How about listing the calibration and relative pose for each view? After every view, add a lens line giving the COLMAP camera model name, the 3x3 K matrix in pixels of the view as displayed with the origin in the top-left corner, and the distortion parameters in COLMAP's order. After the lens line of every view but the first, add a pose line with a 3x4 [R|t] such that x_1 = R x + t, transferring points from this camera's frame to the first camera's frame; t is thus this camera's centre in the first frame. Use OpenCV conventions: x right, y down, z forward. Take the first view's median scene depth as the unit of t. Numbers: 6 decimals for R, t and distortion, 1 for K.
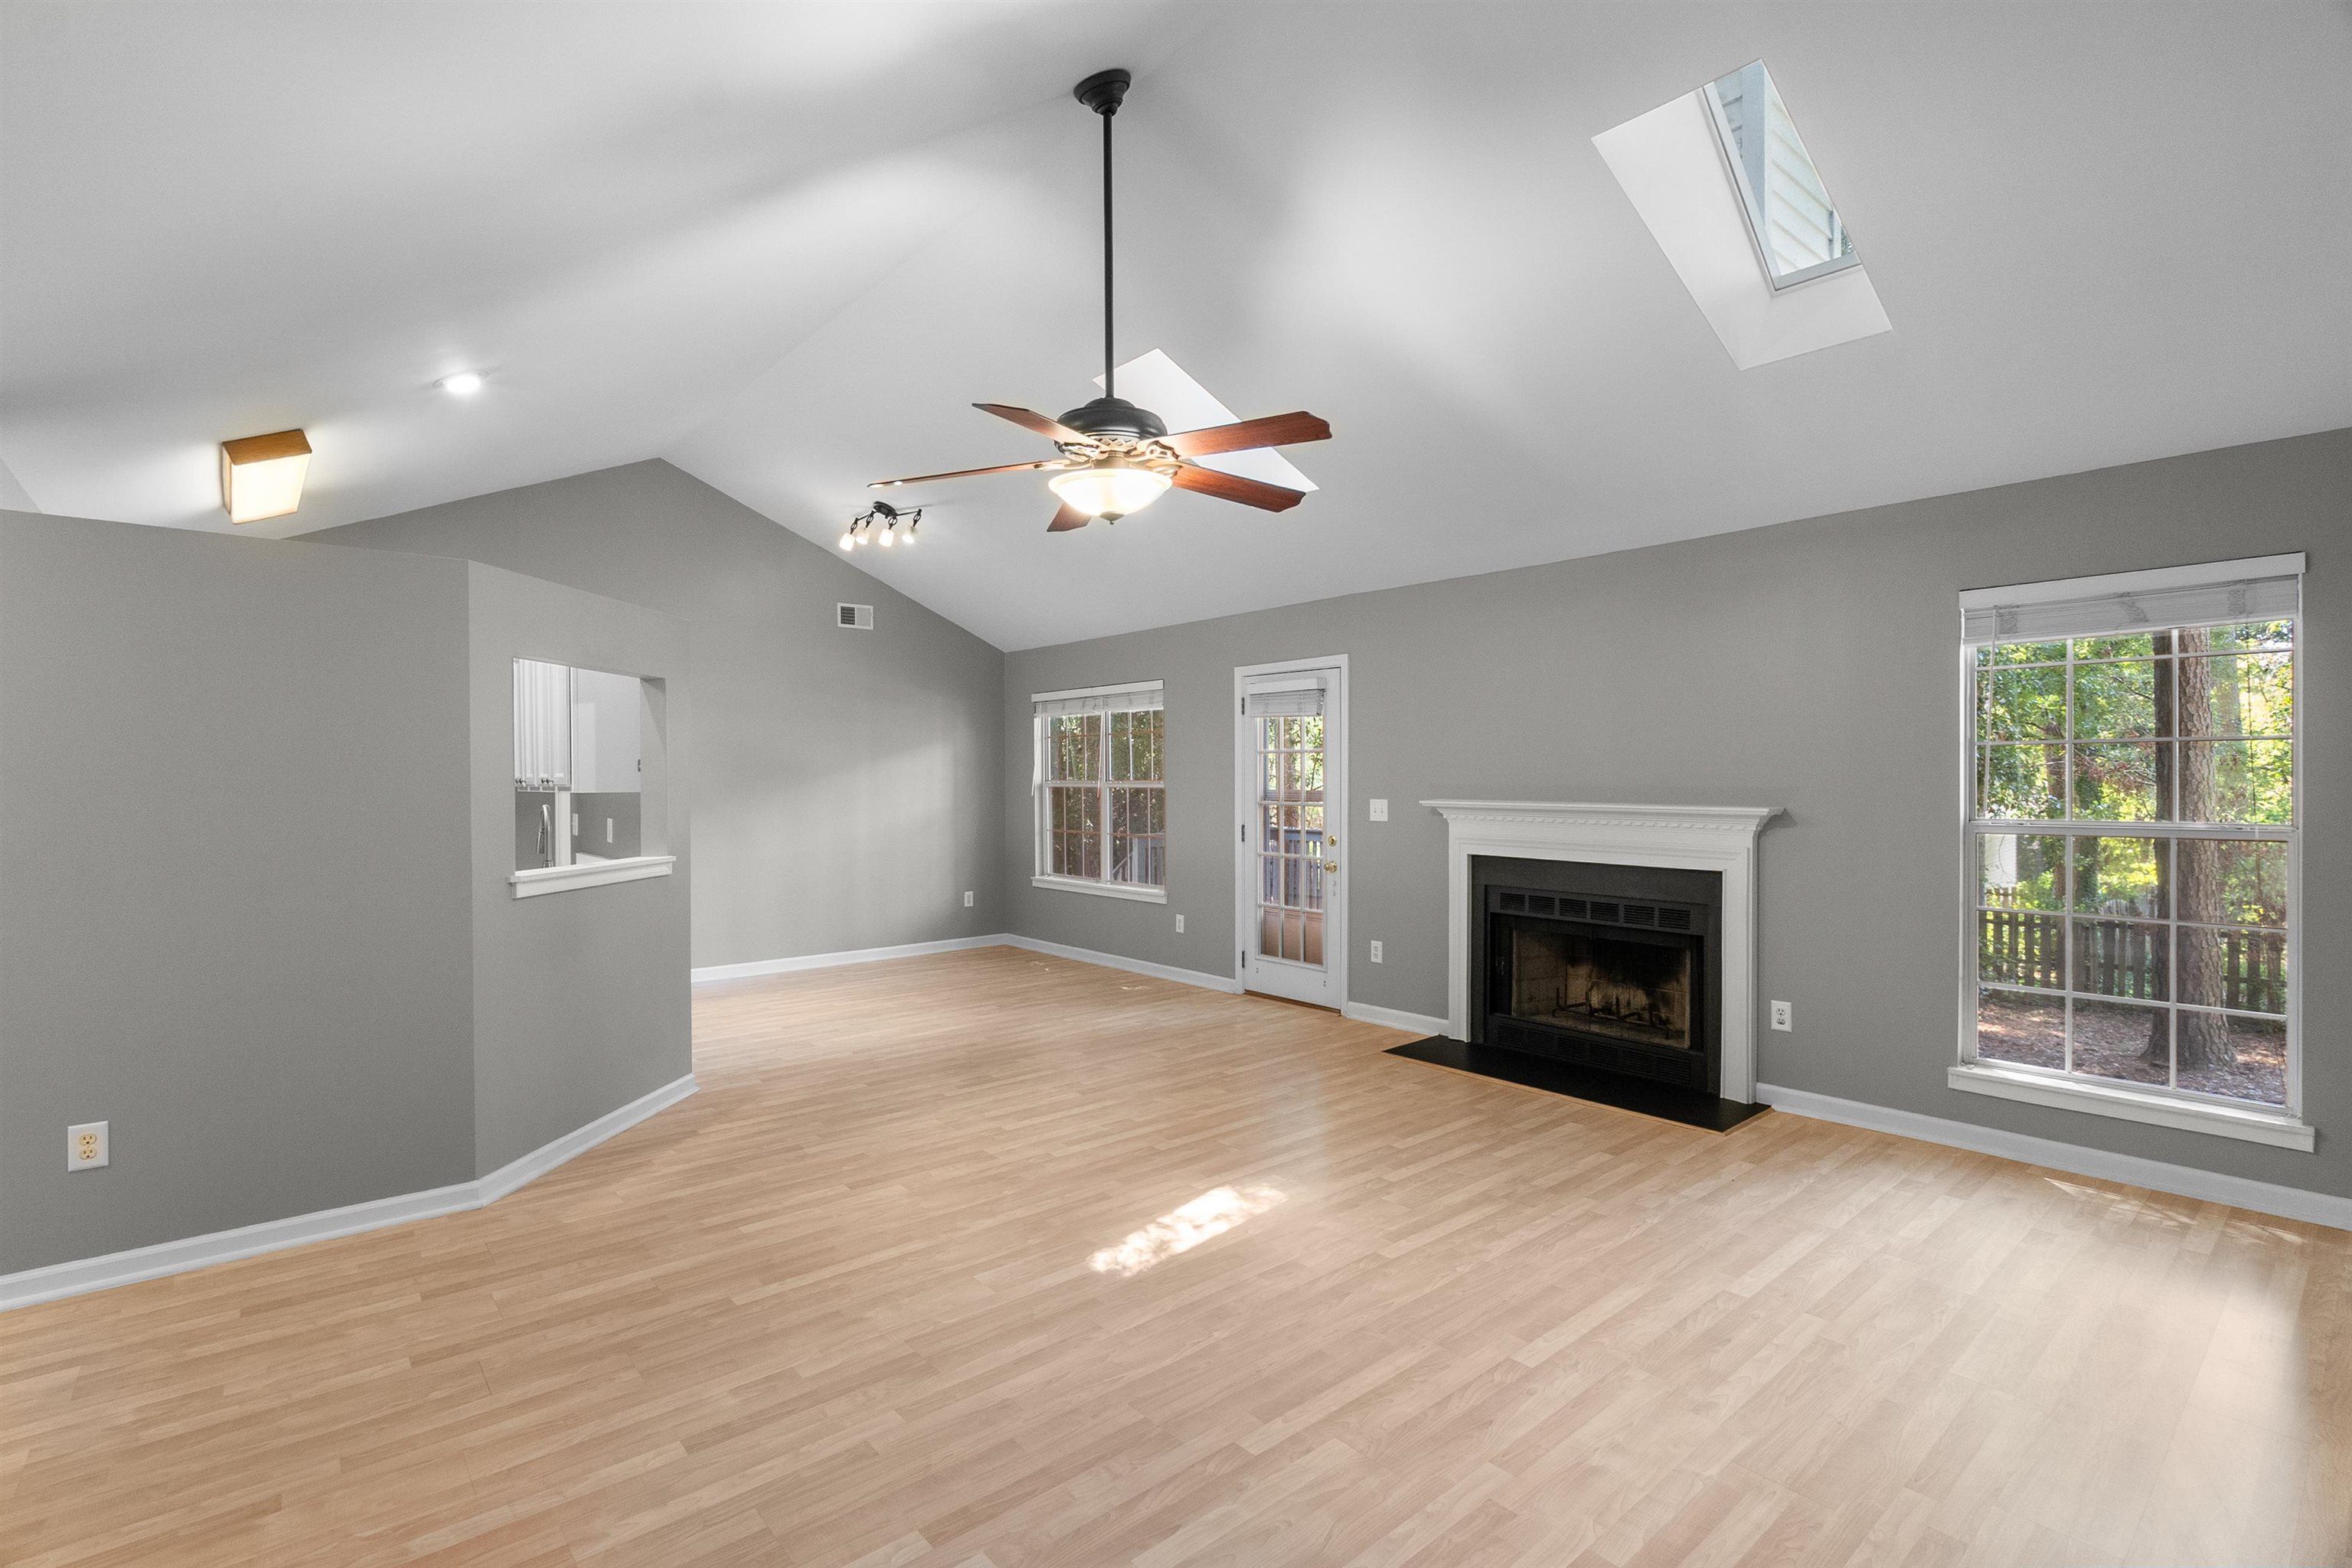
lens RADIAL K [[1109.4, 0, 1154.5], [0, 1109.4, 782.4], [0, 0, 1]] dist [-0.003934, 0.001606]
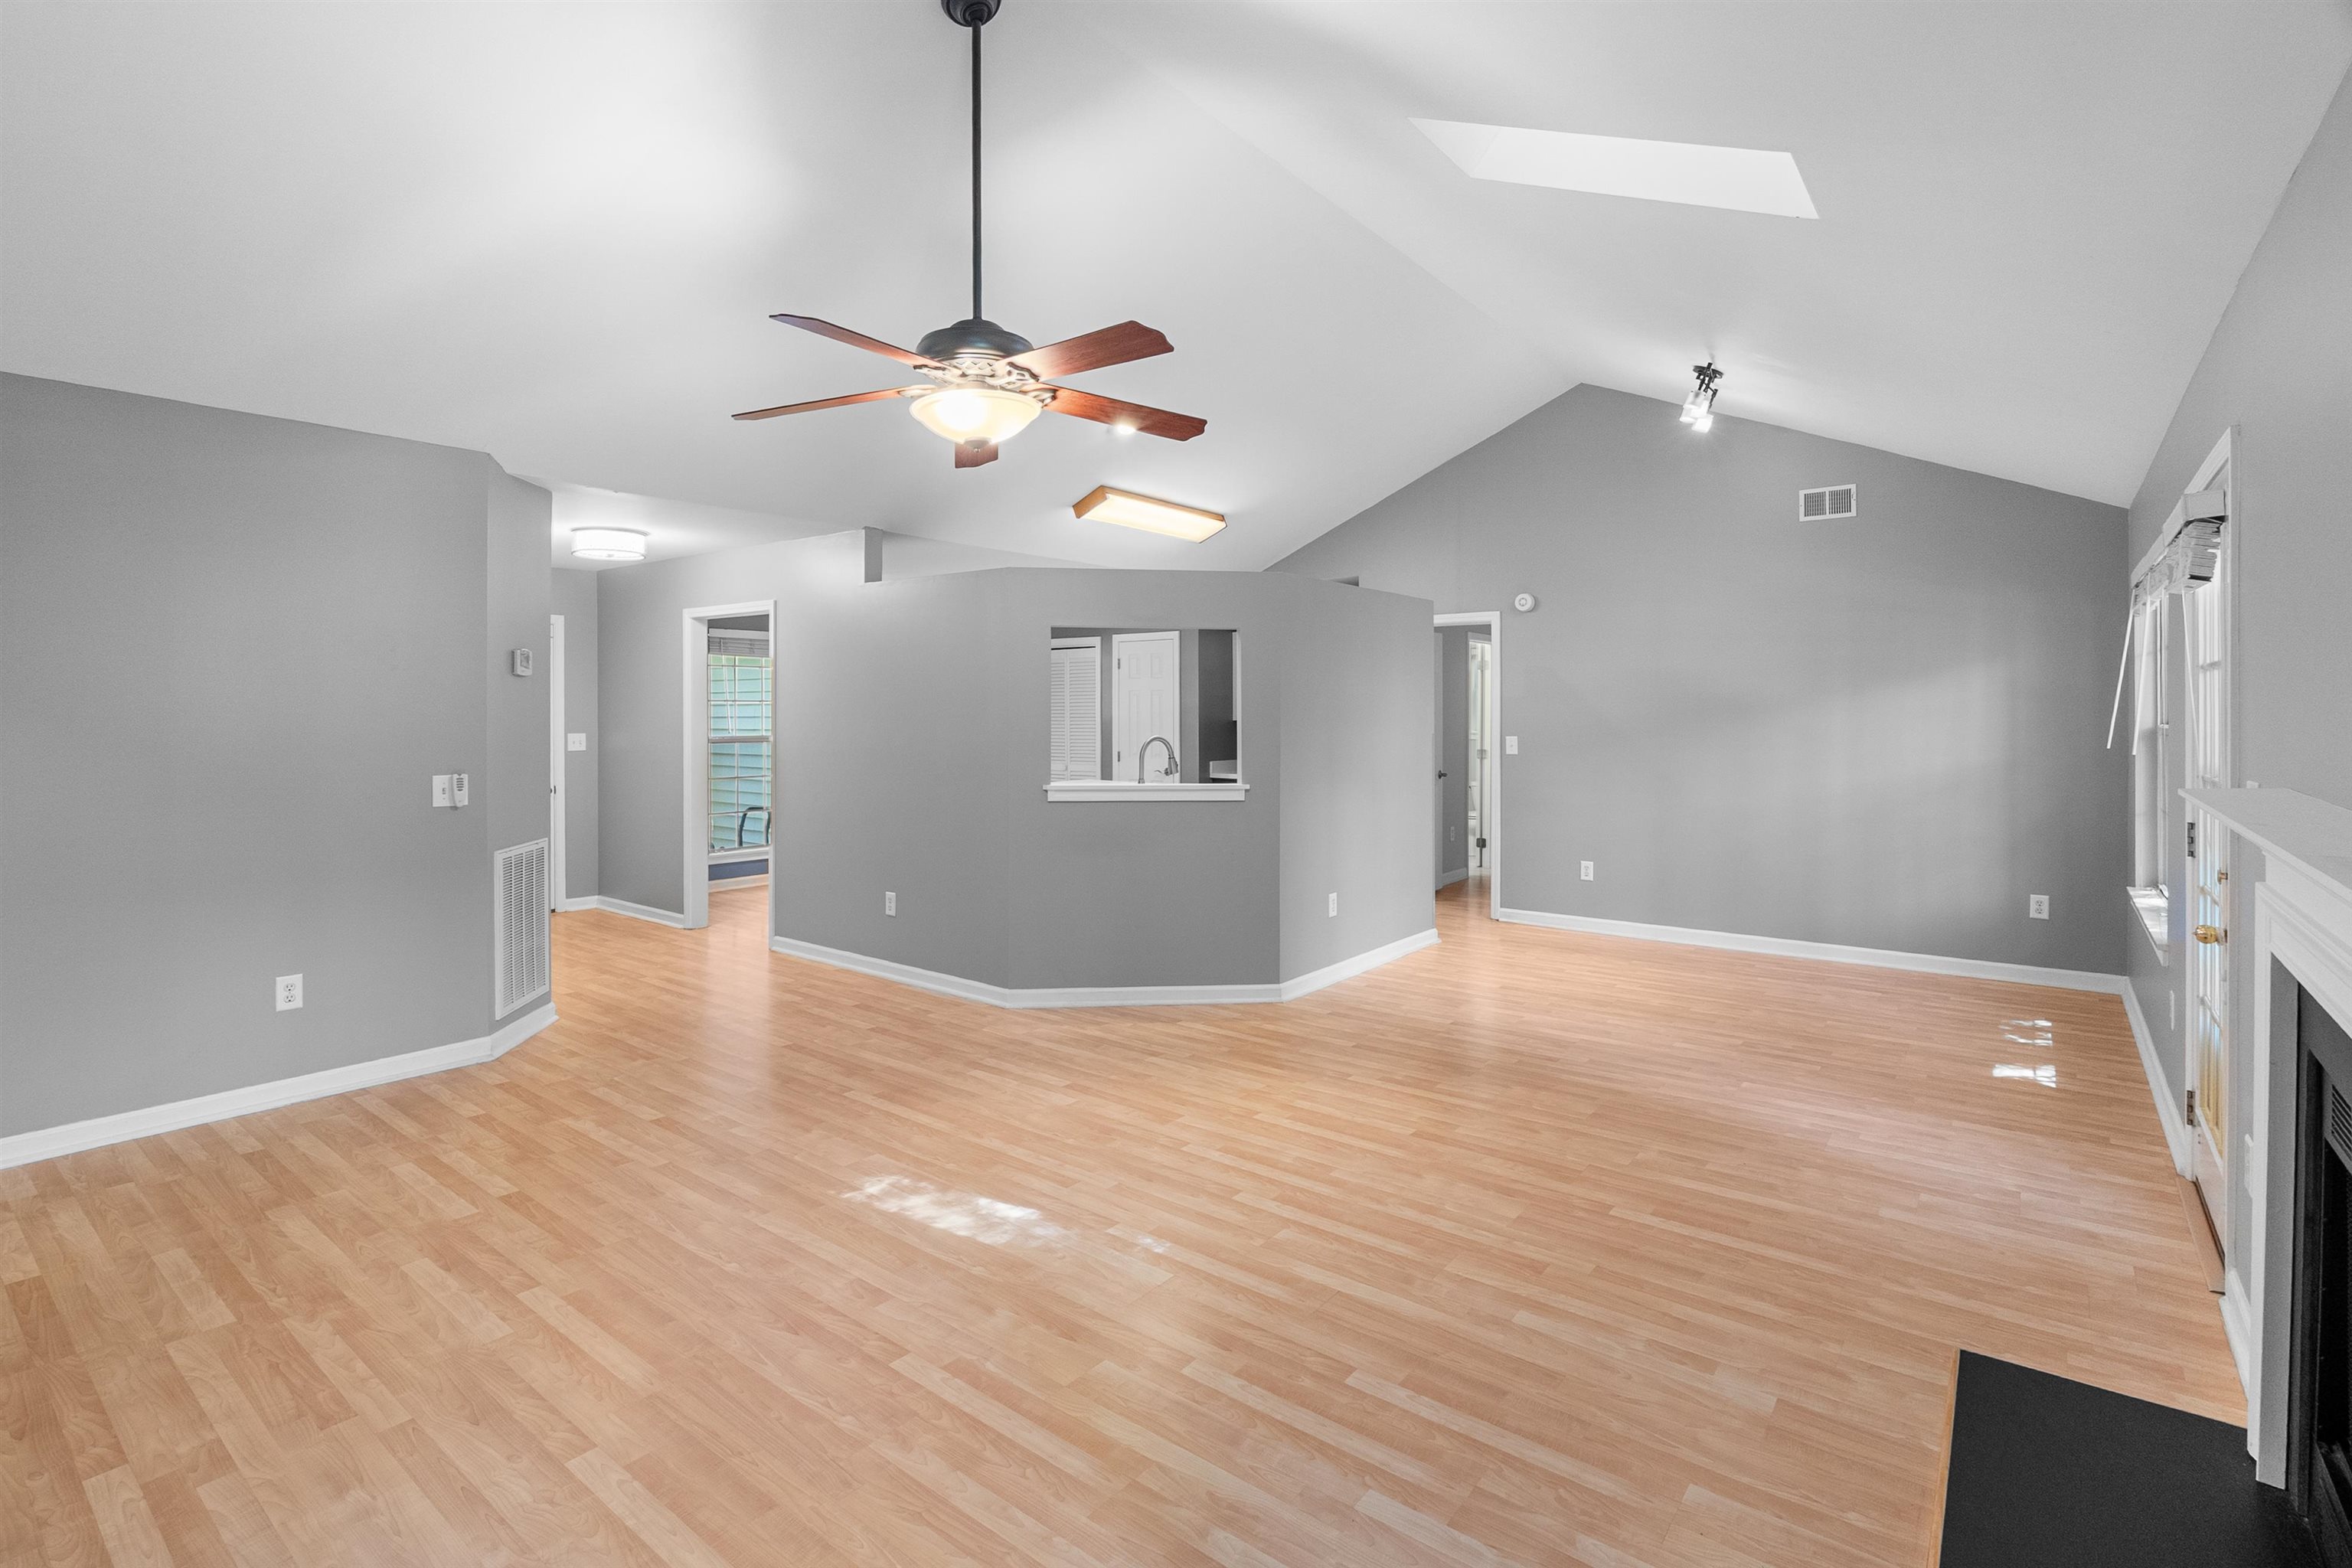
lens RADIAL K [[1109.4, 0, 1162.4], [0, 1109.4, 710.6], [0, 0, 1]] dist [-0.003934, 0.001606]
pose [[0.181106, -0.000828, -0.983463, 0.837816], [-0.003857, 0.999991, -0.001552, -0.010382], [0.983456, 0.004074, 0.181101, 0.888623]]
